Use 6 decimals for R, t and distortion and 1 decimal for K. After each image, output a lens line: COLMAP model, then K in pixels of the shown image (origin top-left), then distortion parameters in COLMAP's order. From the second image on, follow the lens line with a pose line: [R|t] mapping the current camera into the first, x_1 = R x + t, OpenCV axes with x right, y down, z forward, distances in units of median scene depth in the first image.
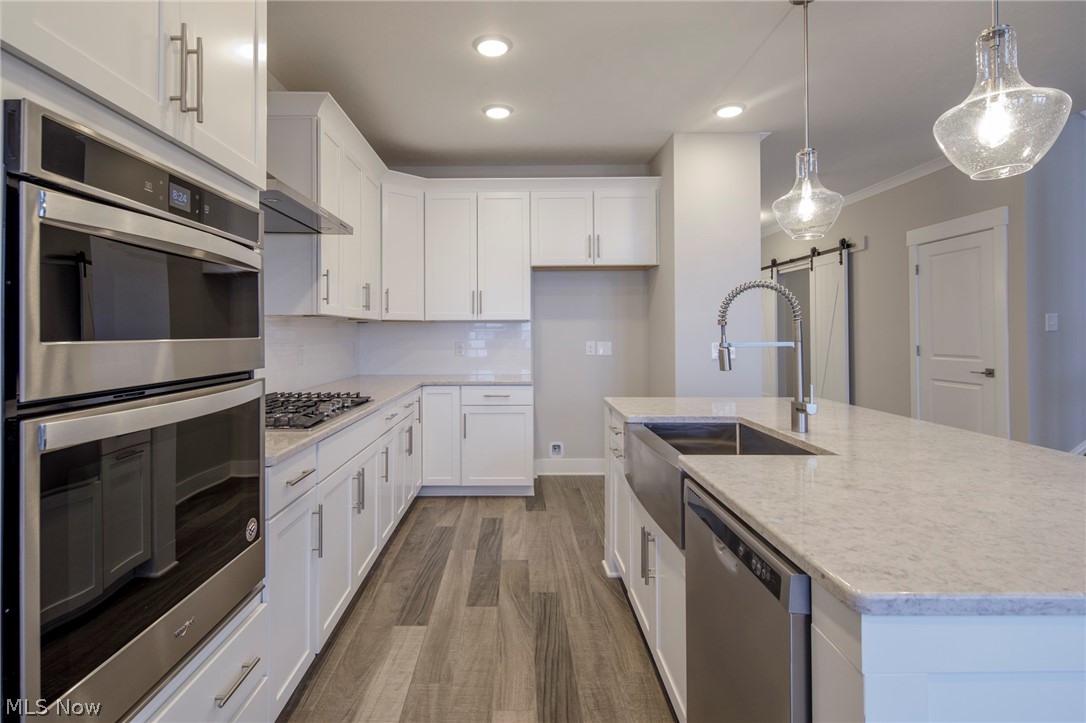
lens RADIAL K [[540.3, 0, 555.9], [0, 540.3, 329.0], [0, 0, 1]] dist [0.008907, -0.004991]
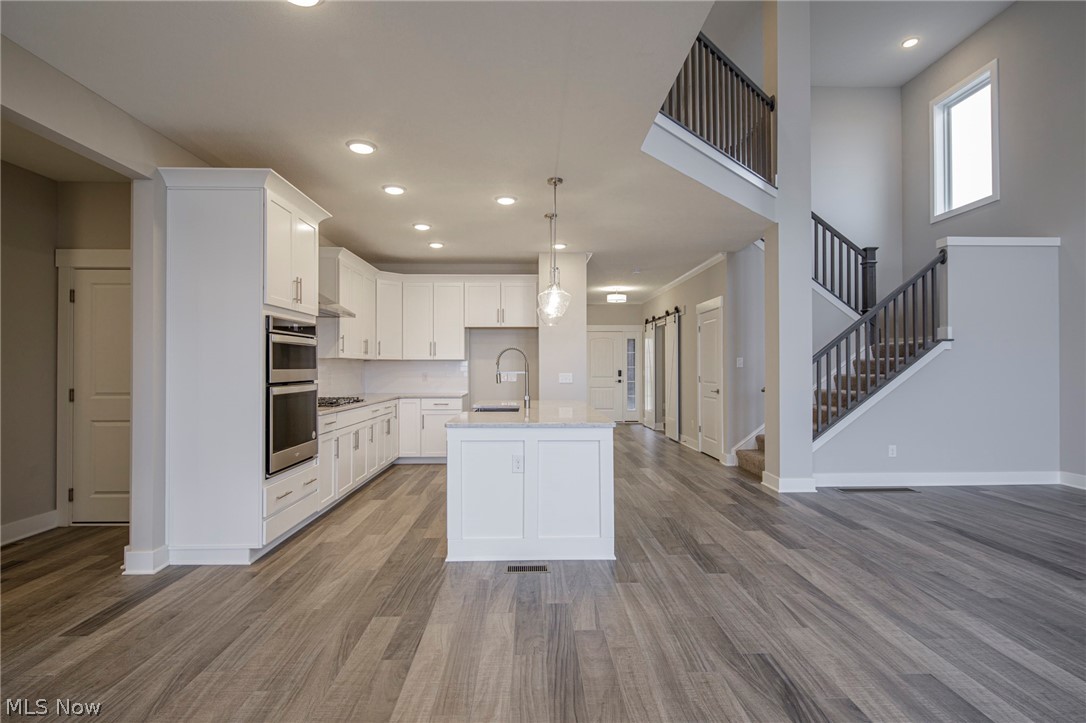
lens RADIAL K [[540.3, 0, 547.2], [0, 540.3, 361.3], [0, 0, 1]] dist [0.008907, -0.004991]
pose [[0.998469, 0.002052, -0.055280, 0.334562], [-0.002224, 0.999993, -0.003041, -0.007776], [0.055274, 0.003159, 0.998466, -0.721470]]
